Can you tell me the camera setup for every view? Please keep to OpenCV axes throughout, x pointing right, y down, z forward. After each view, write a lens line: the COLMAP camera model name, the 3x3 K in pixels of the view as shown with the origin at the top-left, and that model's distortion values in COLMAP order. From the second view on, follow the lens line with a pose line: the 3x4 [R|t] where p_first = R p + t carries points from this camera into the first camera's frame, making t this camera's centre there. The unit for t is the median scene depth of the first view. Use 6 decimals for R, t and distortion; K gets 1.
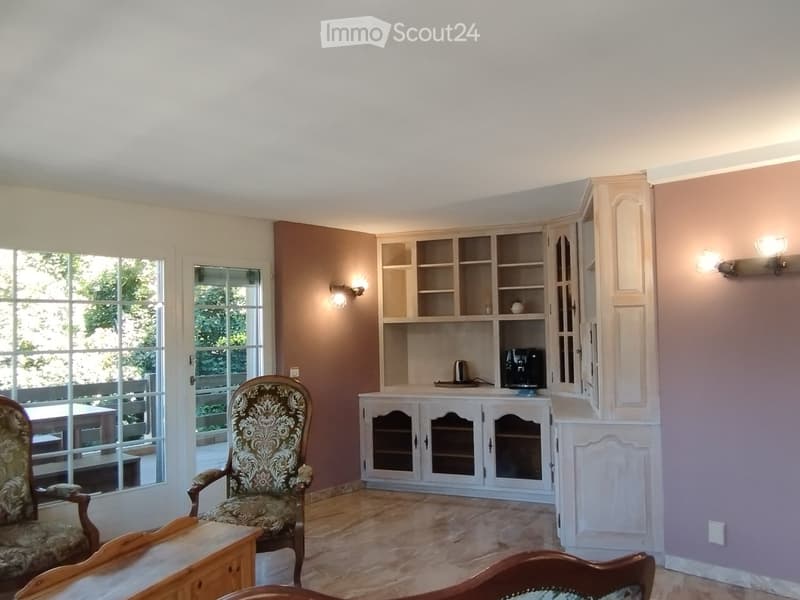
lens RADIAL K [[592.9, 0, 400.0], [0, 592.9, 300.0], [0, 0, 1]] dist [-0.011009, -0.000780]
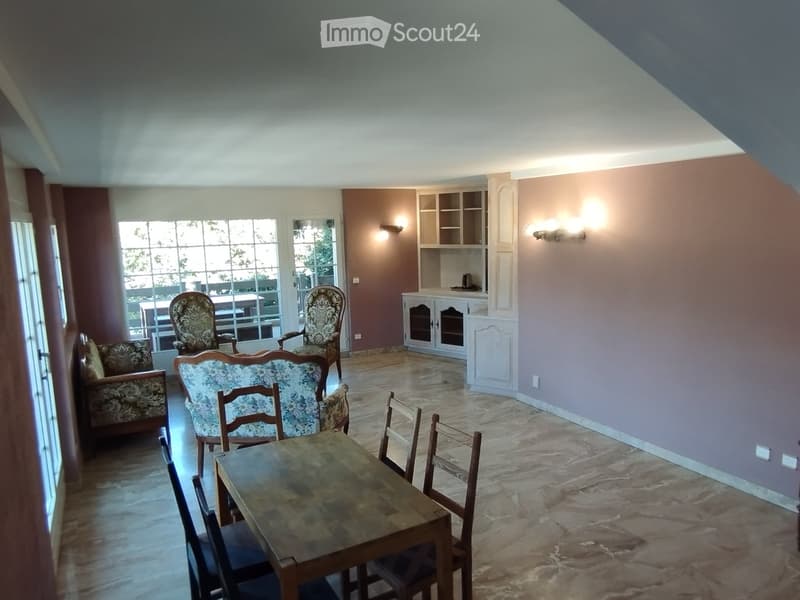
lens RADIAL K [[567.8, 0, 400.0], [0, 567.8, 300.0], [0, 0, 1]] dist [-0.002171, -0.000270]
pose [[0.943708, 0.039178, -0.328451, 0.455131], [0.025736, 0.981254, 0.190991, -0.123018], [0.329776, -0.188693, 0.925009, -0.447926]]
